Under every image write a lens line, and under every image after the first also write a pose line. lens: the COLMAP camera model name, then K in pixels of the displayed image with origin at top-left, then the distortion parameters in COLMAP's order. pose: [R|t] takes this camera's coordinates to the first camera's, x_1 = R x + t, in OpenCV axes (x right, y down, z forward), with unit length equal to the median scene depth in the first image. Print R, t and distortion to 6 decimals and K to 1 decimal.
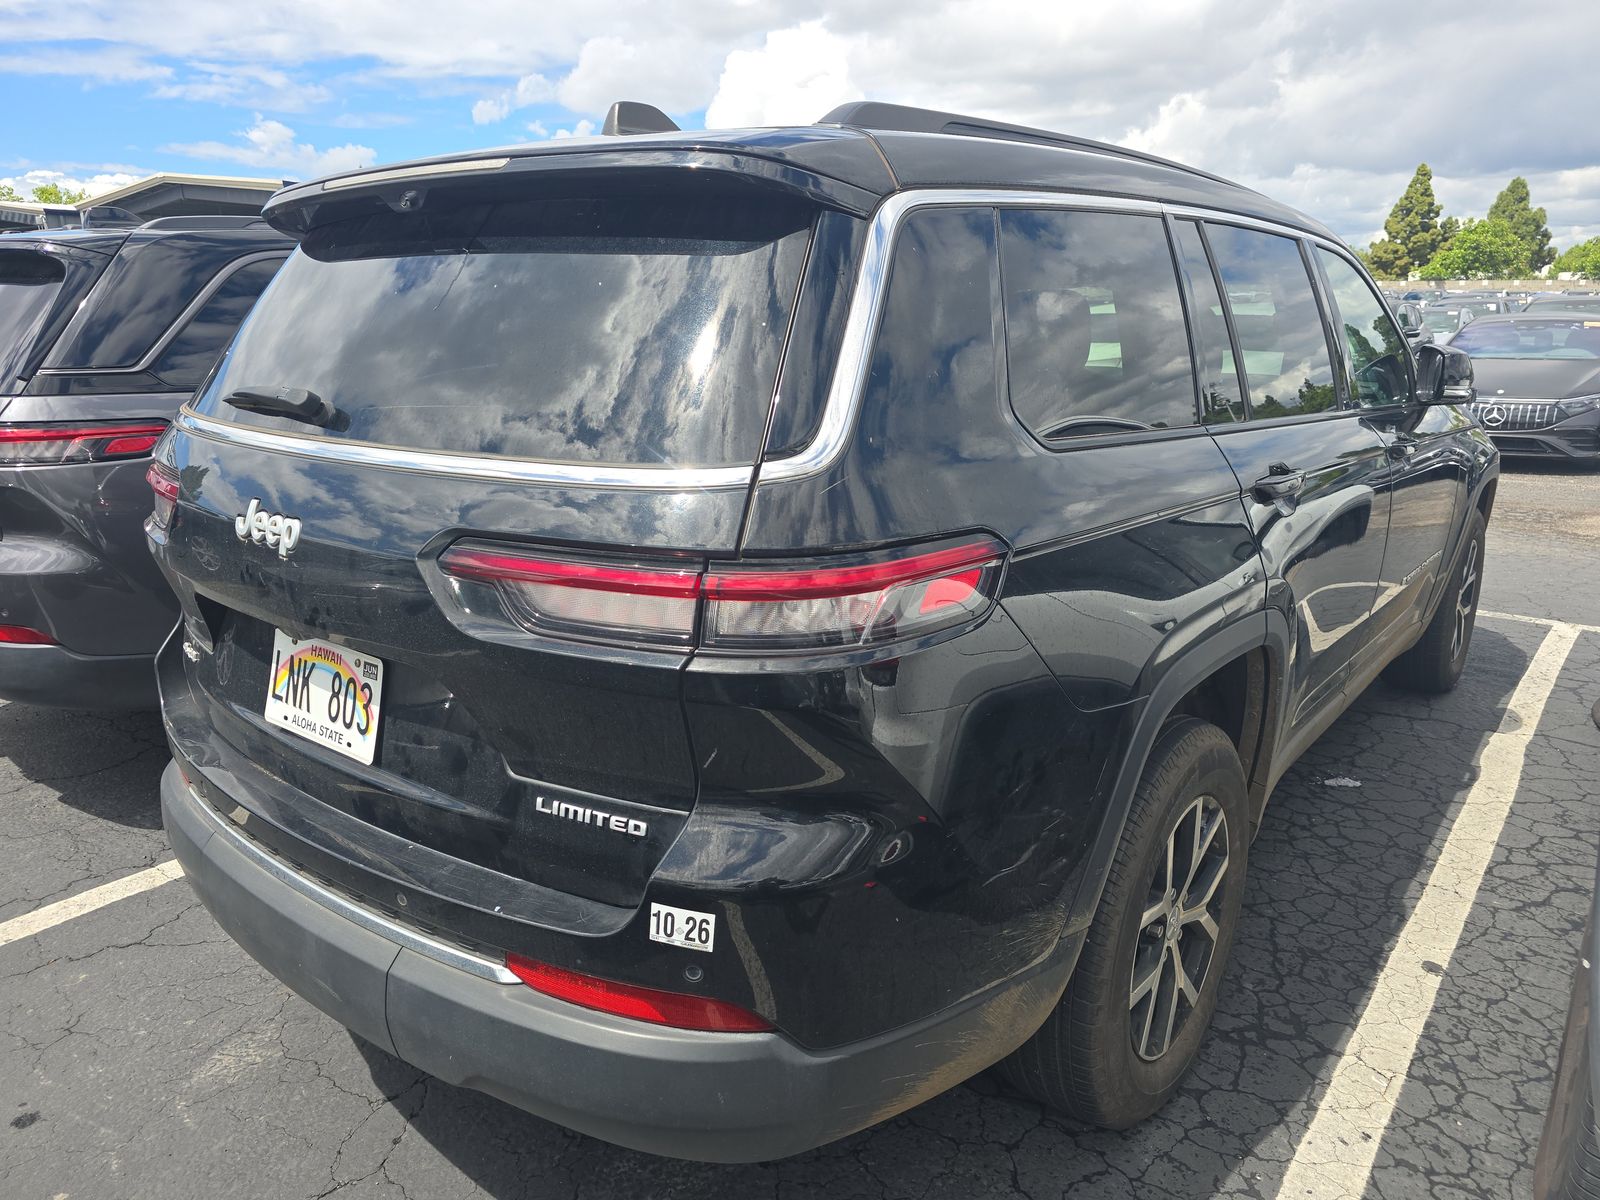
lens RADIAL K [[1083.7, 0, 800.0], [0, 1083.7, 600.0], [0, 0, 1]] dist [0.071745, -0.061392]
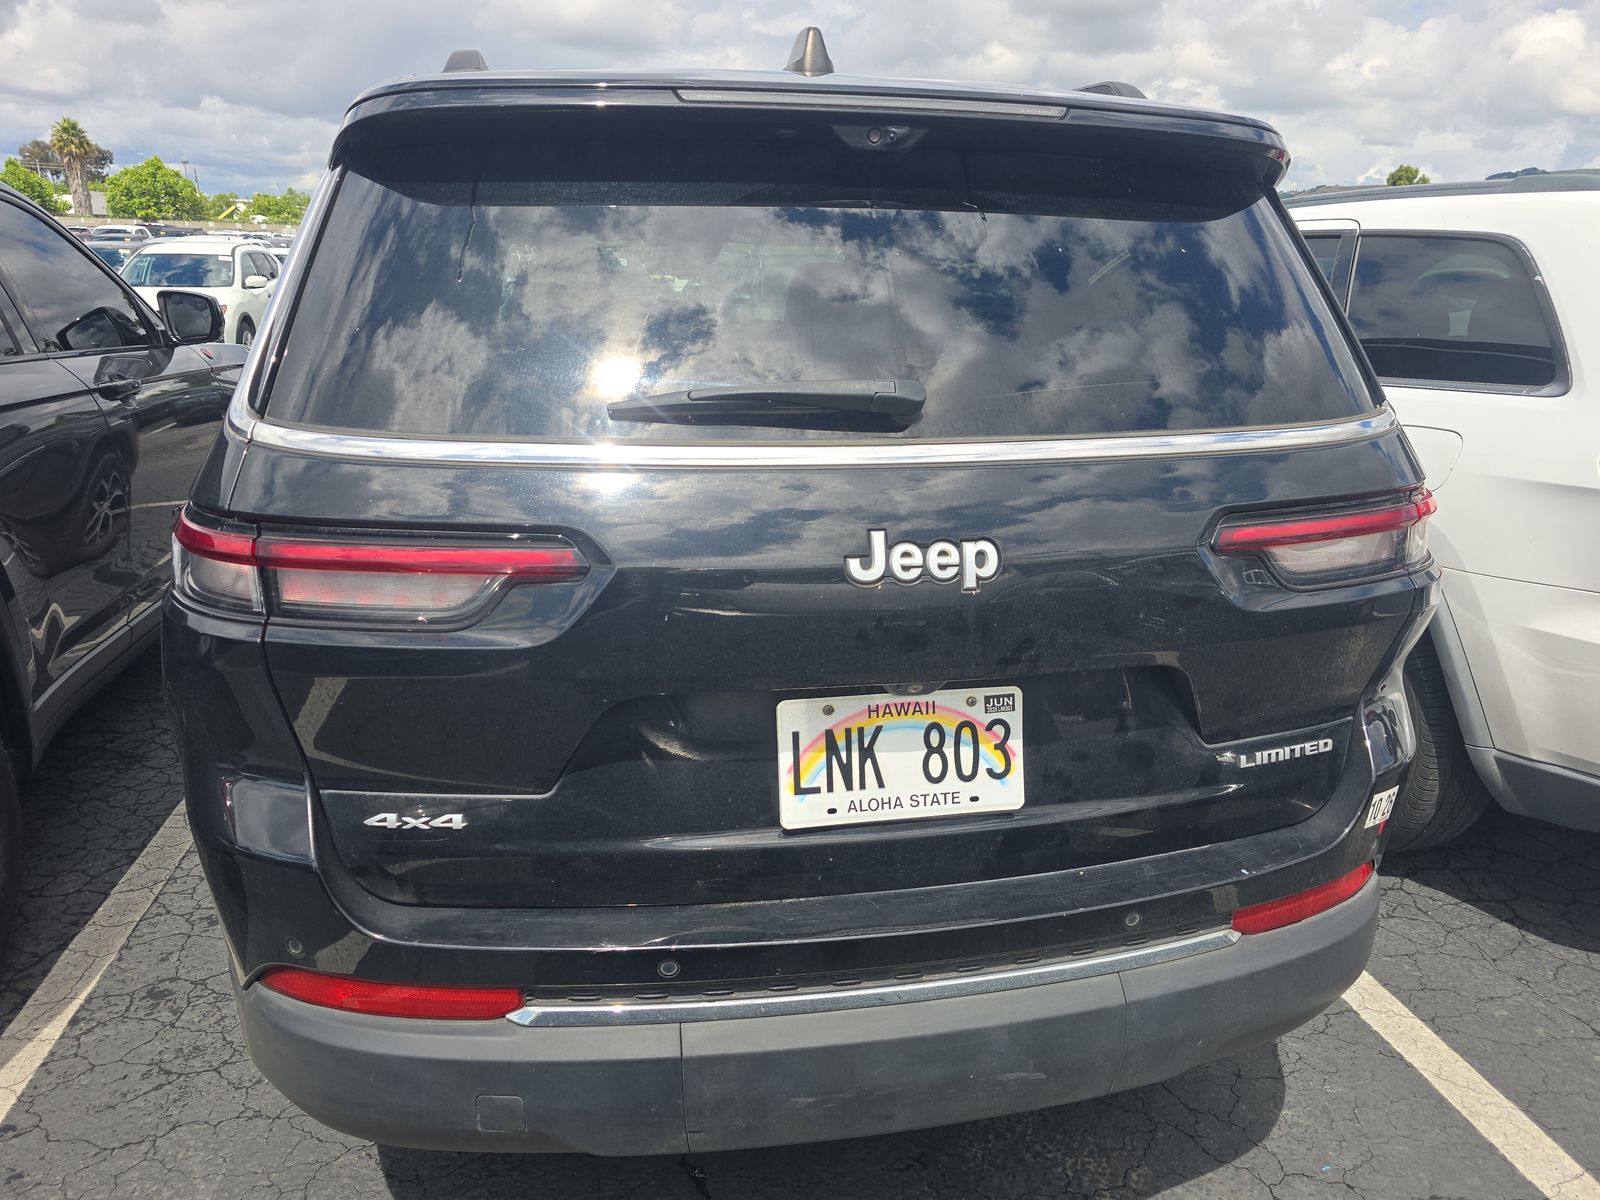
lens RADIAL K [[1083.7, 0, 800.0], [0, 1083.7, 600.0], [0, 0, 1]] dist [0.071745, -0.061392]
pose [[0.637414, -0.212045, 0.740770, -1.110103], [0.176588, 0.976001, 0.127431, -0.151101], [-0.750014, 0.049585, 0.659561, 0.554014]]
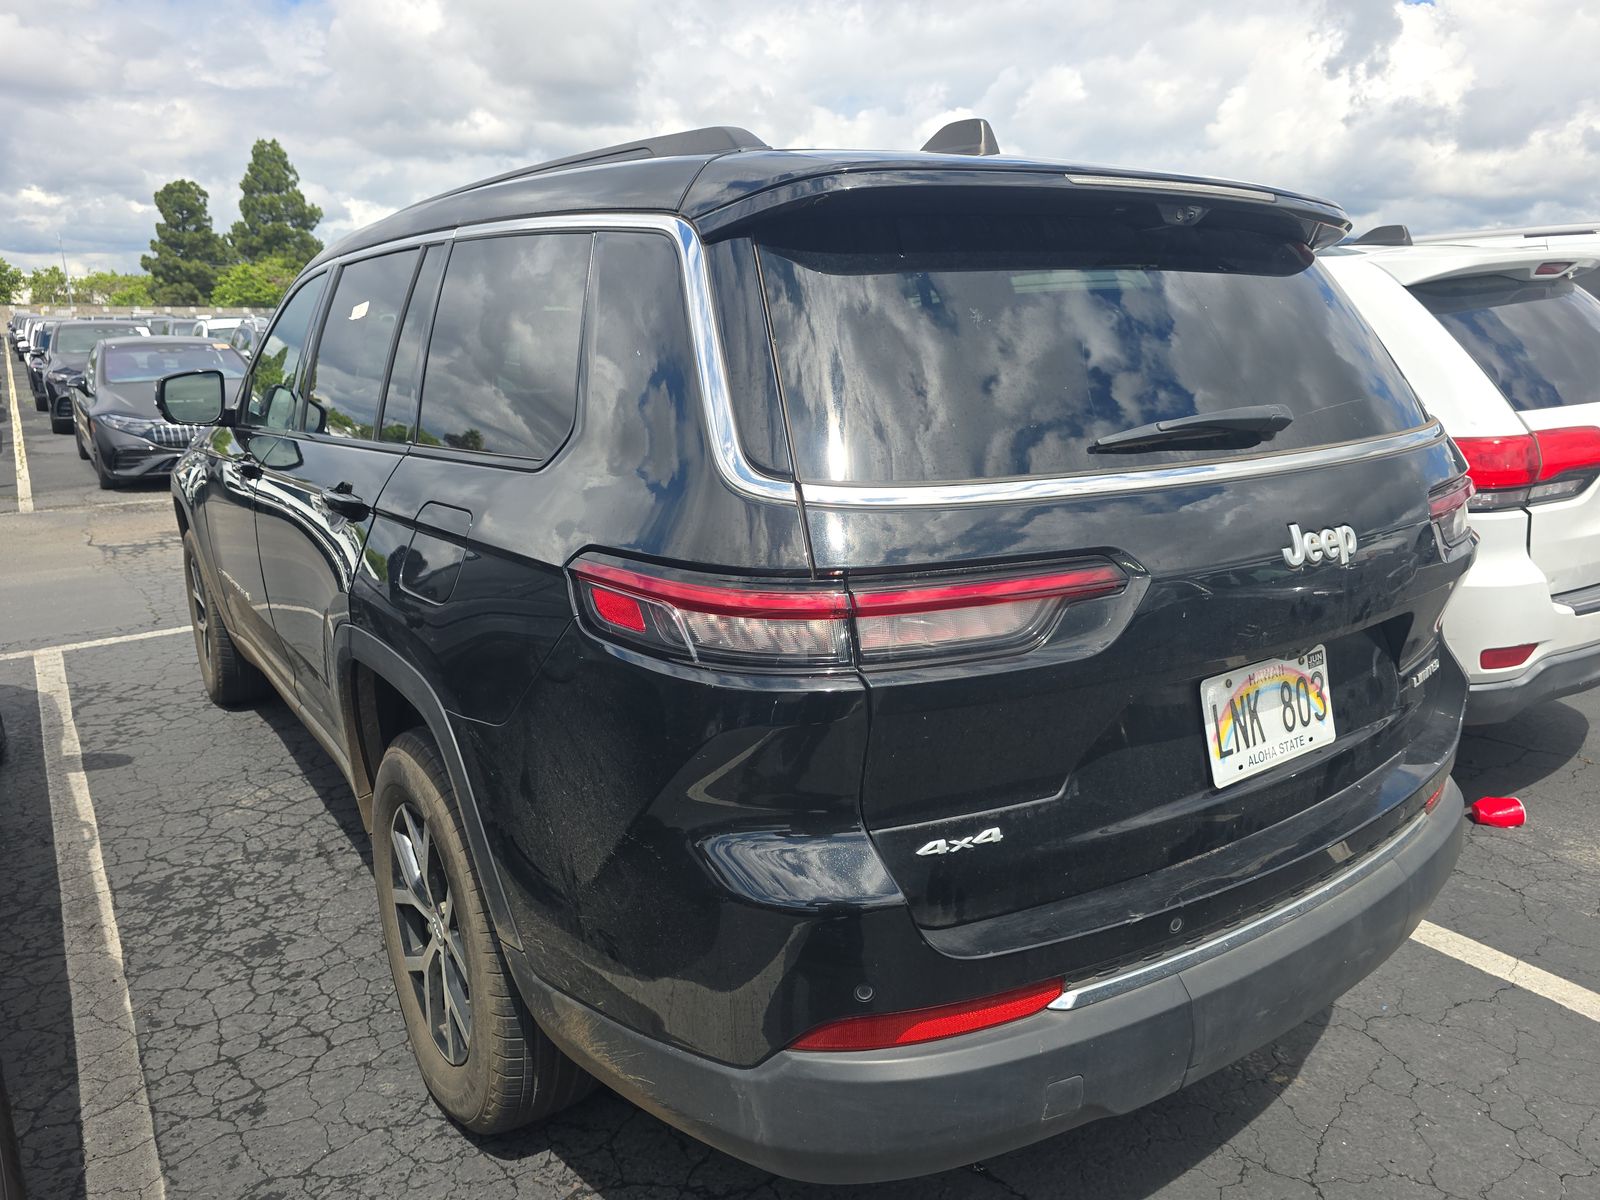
lens RADIAL K [[1083.7, 0, 800.0], [0, 1083.7, 600.0], [0, 0, 1]] dist [0.071745, -0.061392]
pose [[0.267052, -0.229624, 0.935925, -1.520714], [0.252722, 0.953893, 0.161922, -0.292150], [-0.929954, 0.193288, 0.312770, 1.125498]]
